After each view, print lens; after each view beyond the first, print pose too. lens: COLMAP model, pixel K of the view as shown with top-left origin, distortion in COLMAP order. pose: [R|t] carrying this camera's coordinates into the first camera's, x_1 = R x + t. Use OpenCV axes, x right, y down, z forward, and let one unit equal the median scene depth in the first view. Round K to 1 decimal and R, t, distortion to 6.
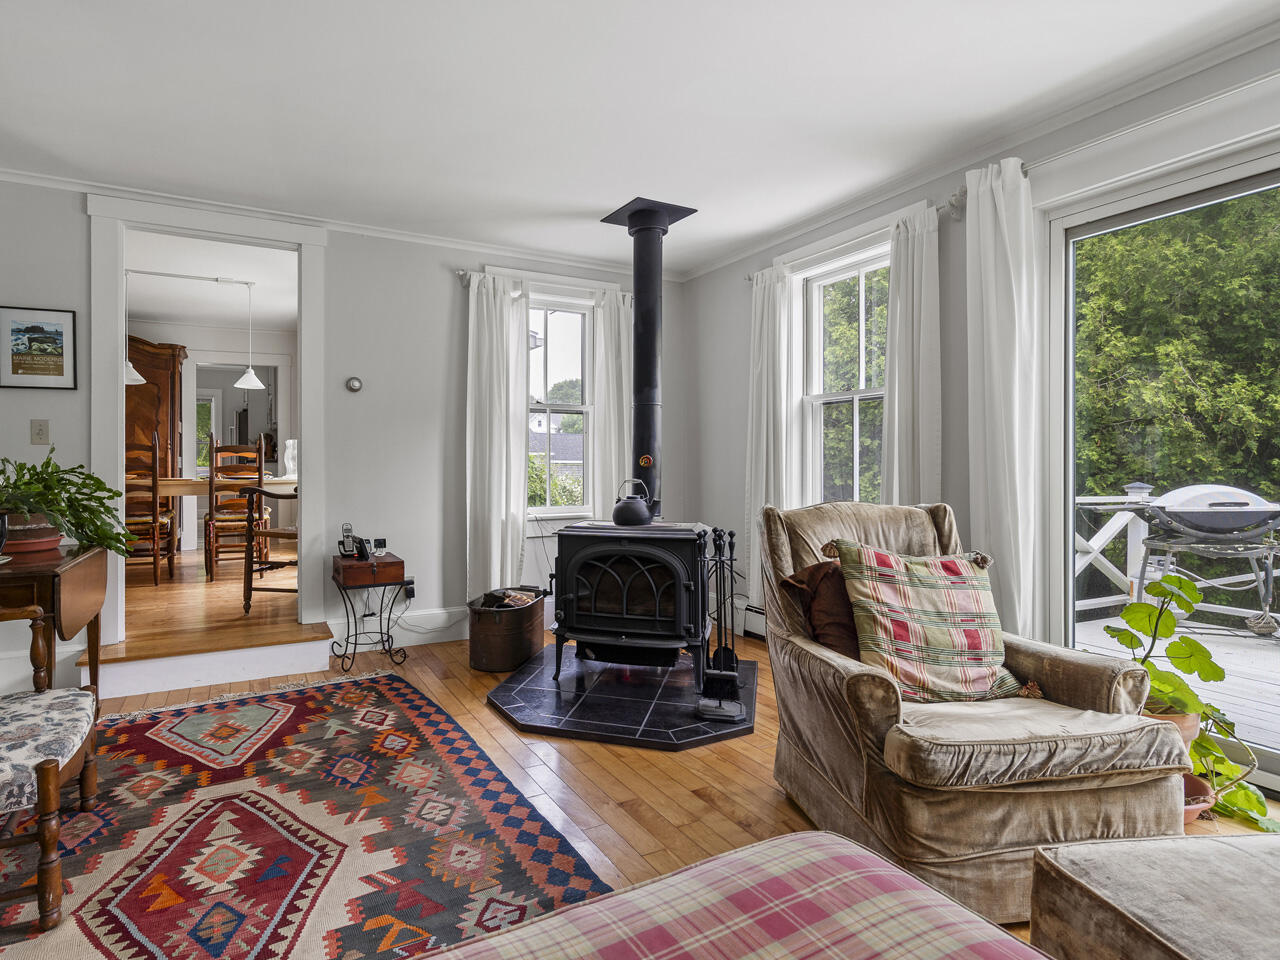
lens RADIAL K [[655.4, 0, 640.7], [0, 655.4, 474.1], [0, 0, 1]] dist [-0.001412, -0.000232]
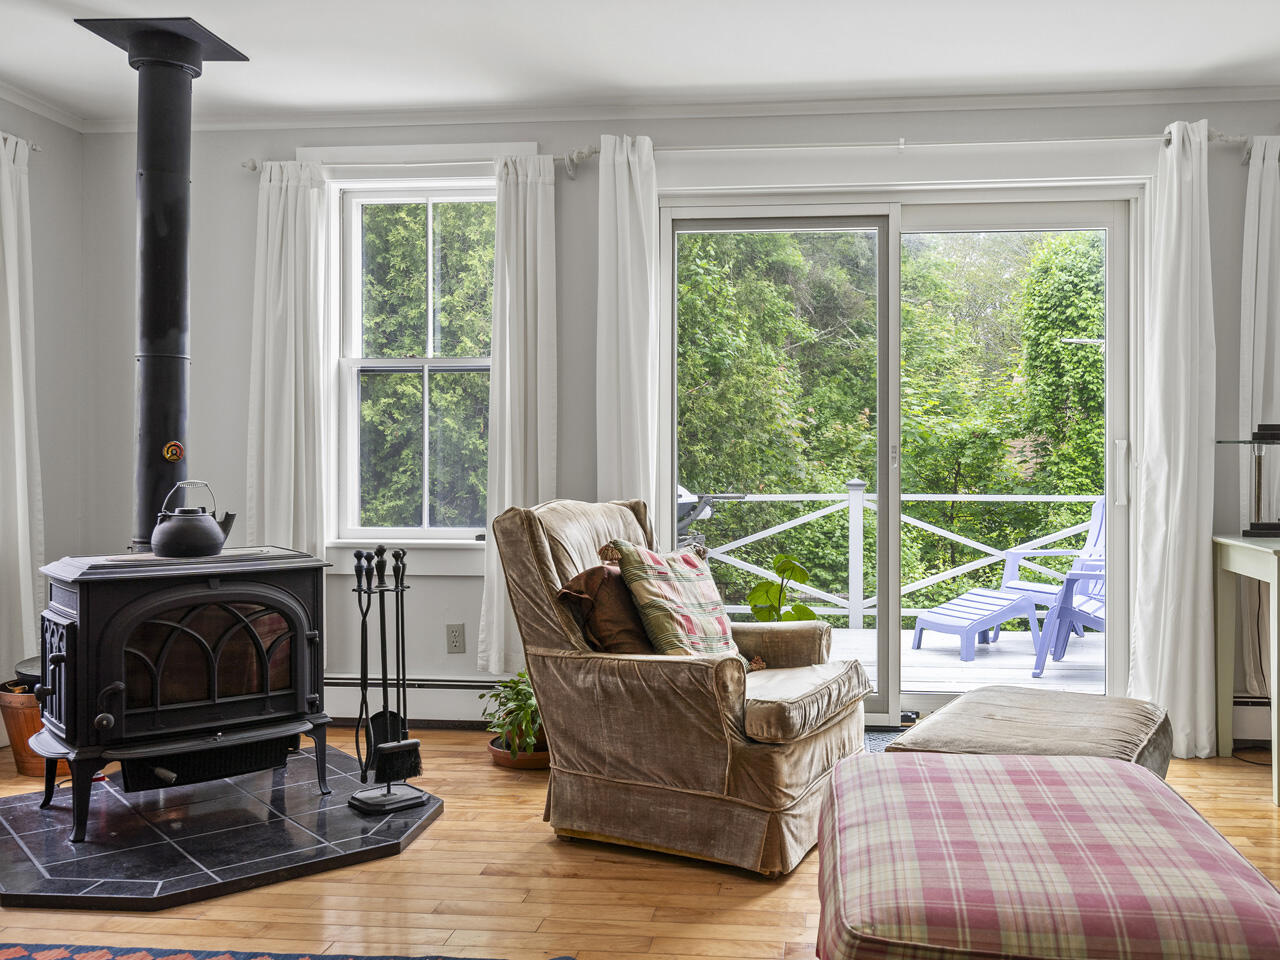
lens RADIAL K [[1244.2, 0, 642.0], [0, 1244.2, 479.3], [0, 0, 1]] dist [-0.024069, 0.000000]
pose [[0.534927, -0.015643, 0.844754, -0.889744], [0.009652, 0.999876, 0.012403, -0.004766], [-0.844843, 0.001519, 0.535012, 0.033432]]
